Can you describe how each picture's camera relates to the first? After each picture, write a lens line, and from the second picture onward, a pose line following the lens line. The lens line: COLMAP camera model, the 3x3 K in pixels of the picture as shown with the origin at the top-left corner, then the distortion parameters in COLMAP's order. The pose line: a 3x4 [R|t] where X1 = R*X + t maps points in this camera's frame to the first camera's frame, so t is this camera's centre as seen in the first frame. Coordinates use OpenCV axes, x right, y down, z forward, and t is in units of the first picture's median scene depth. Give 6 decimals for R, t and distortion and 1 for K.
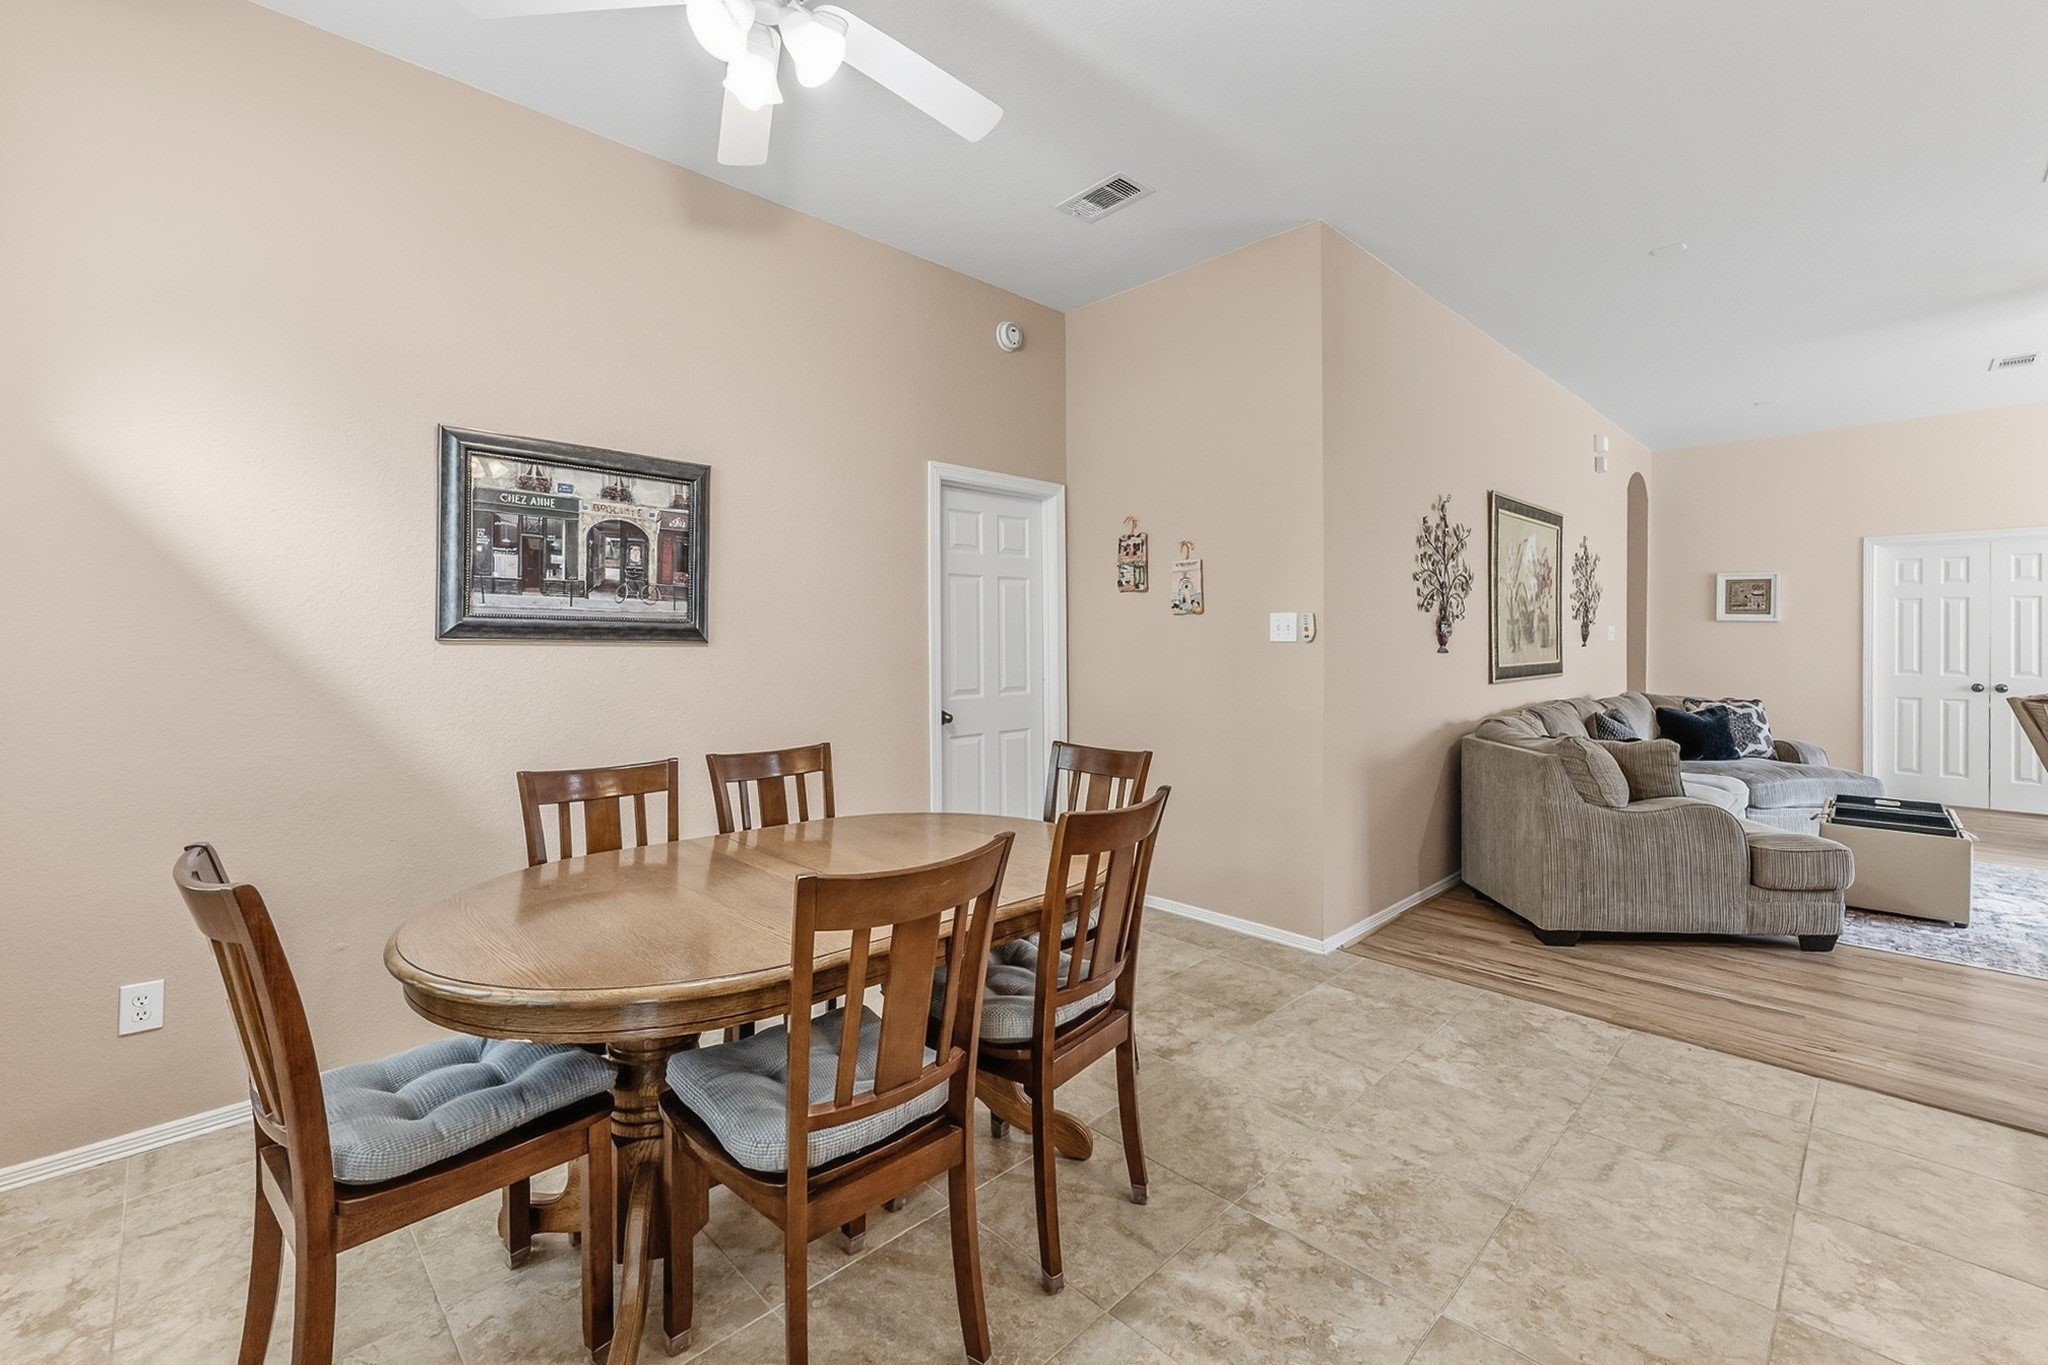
lens RADIAL K [[858.4, 0, 1004.1], [0, 858.4, 642.0], [0, 0, 1]] dist [-0.000535, 0.000054]
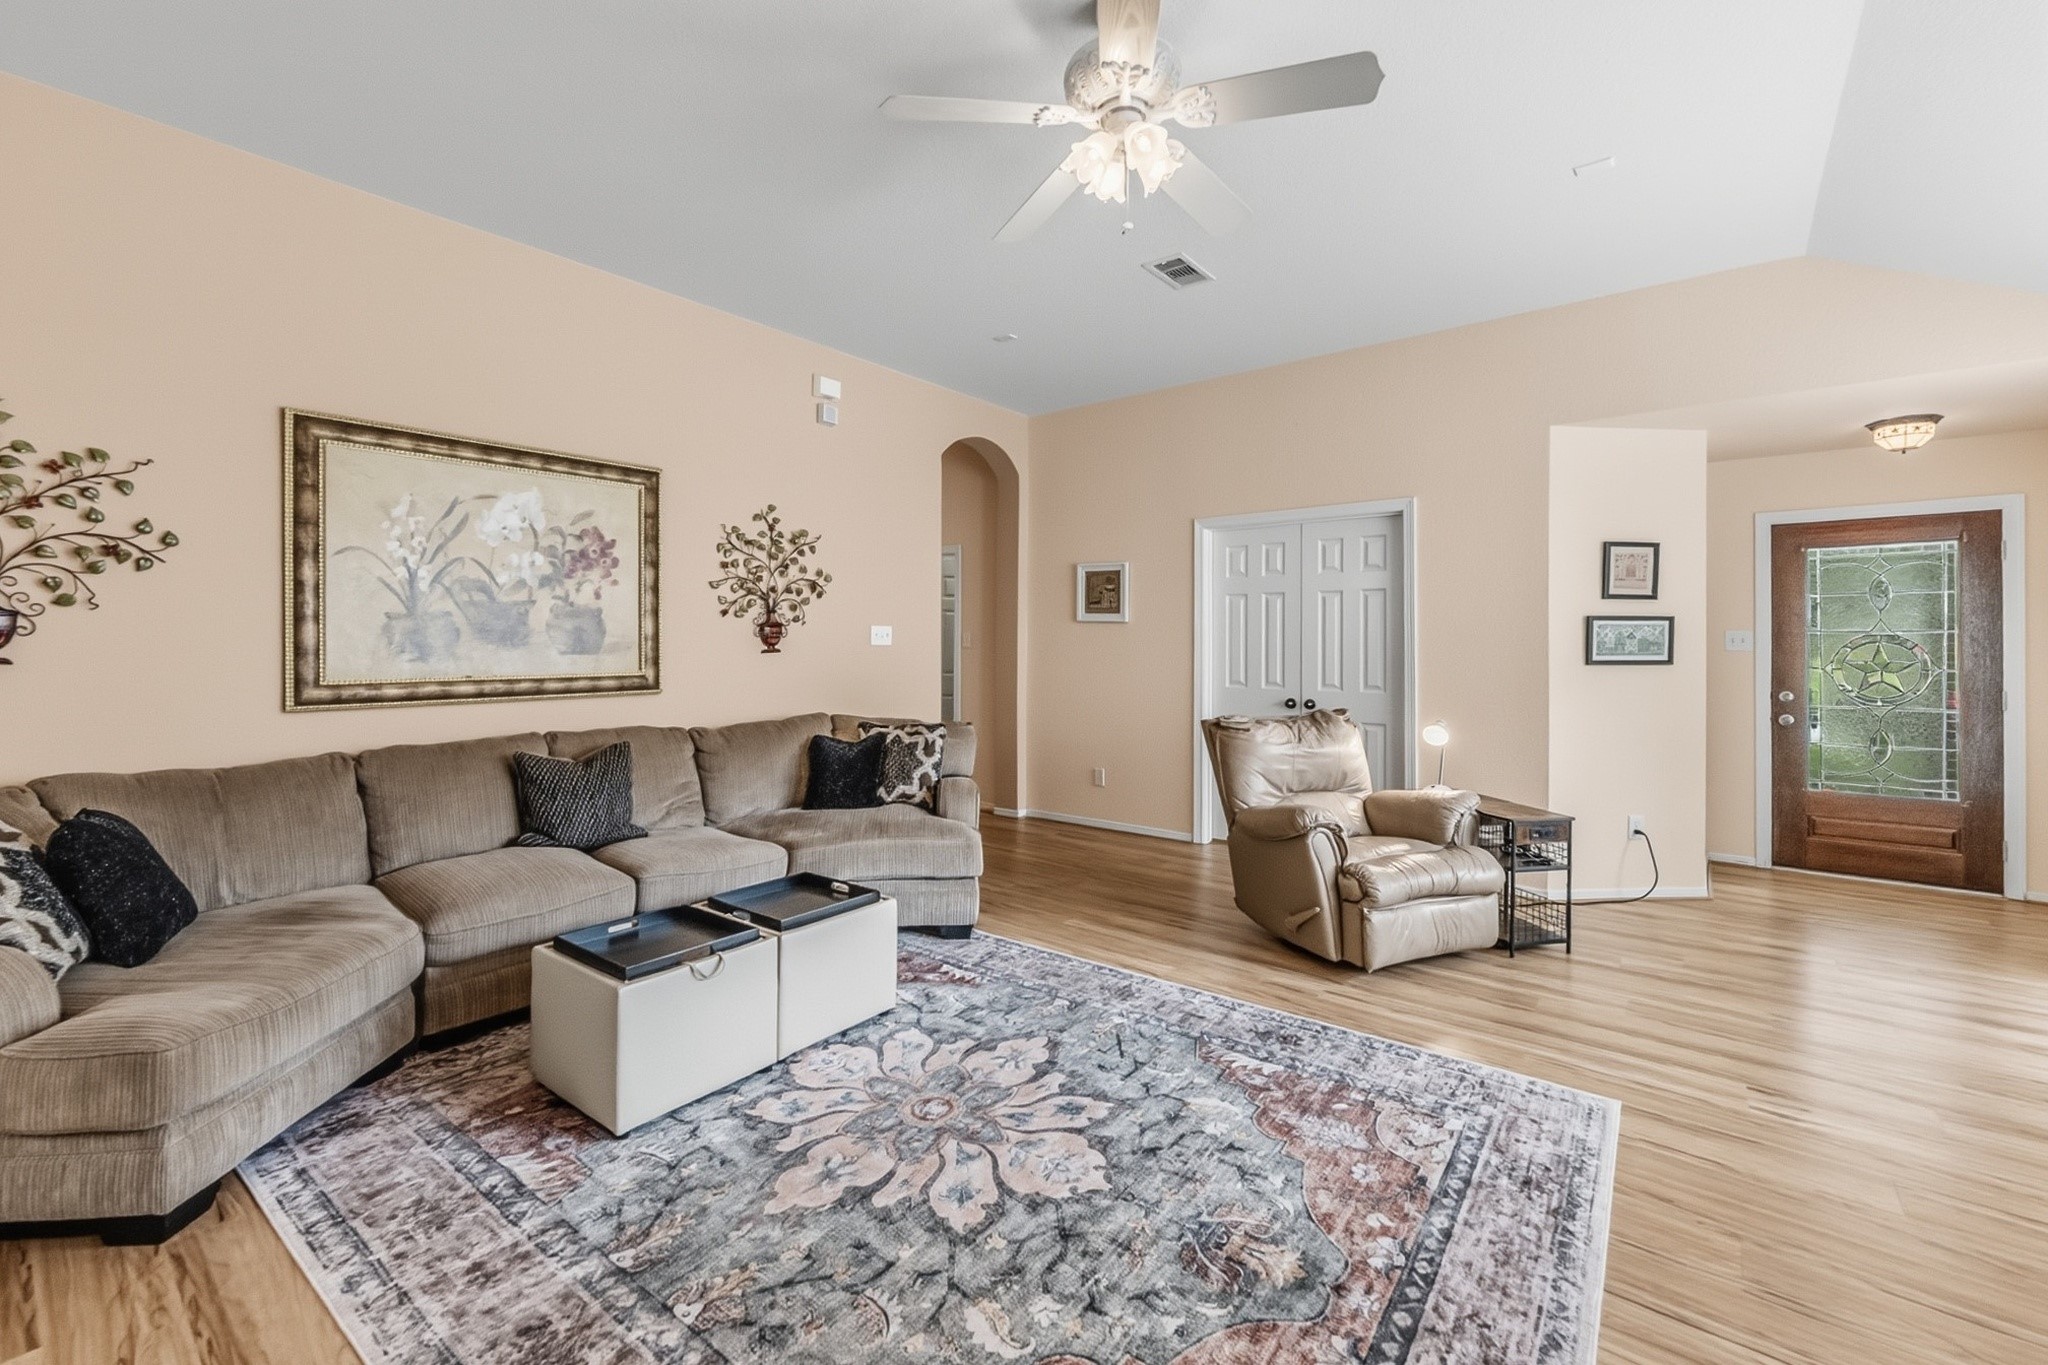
lens RADIAL K [[858.4, 0, 983.7], [0, 858.4, 644.1], [0, 0, 1]] dist [-0.000535, 0.000054]
pose [[0.994623, 0.001605, 0.103548, 0.829308], [-0.000887, 0.999975, -0.006980, 0.003119], [-0.103556, 0.006851, 0.994600, 0.249791]]
